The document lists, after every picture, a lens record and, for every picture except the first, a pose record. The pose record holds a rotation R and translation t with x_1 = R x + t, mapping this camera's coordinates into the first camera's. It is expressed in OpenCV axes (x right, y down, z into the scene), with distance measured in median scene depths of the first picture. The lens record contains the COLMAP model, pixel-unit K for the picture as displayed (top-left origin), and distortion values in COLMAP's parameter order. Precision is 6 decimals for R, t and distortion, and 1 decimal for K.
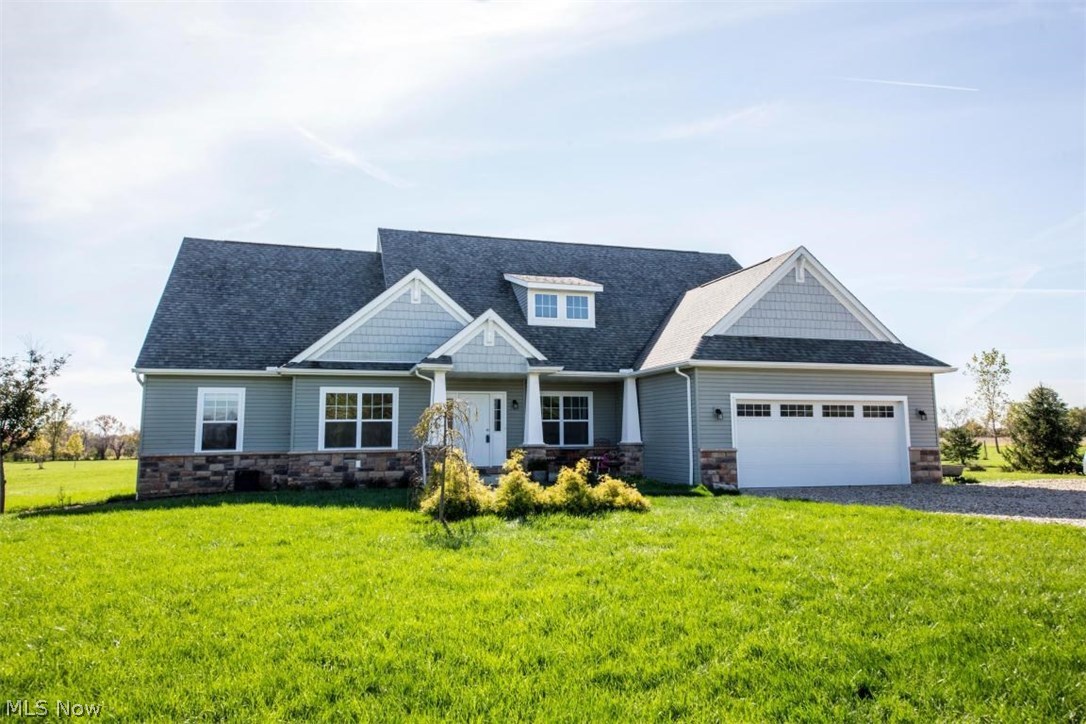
lens RADIAL K [[706.7, 0, 541.5], [0, 706.7, 355.1], [0, 0, 1]] dist [0.067893, -0.044567]
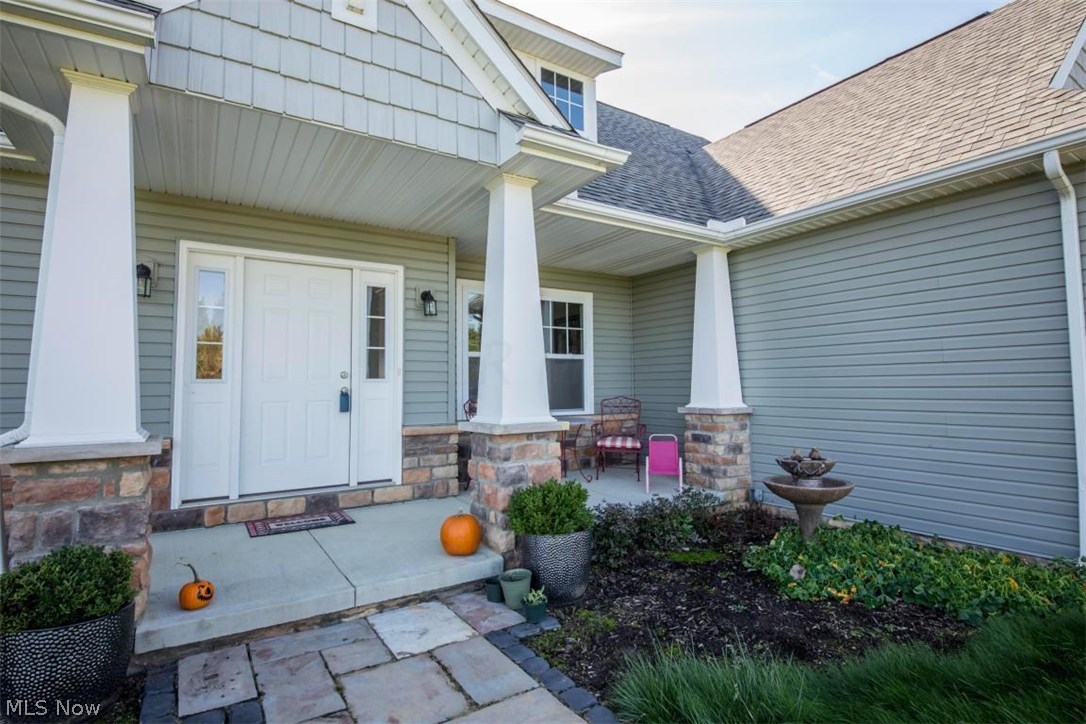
lens RADIAL K [[551.4, 0, 543.0], [0, 551.4, 362.0], [0, 0, 1]] dist [0.000161, -0.000024]
pose [[0.963930, 0.012915, 0.265841, -0.055379], [-0.030774, 0.997531, 0.063123, 0.080825], [-0.264369, -0.069028, 0.961948, 0.725922]]
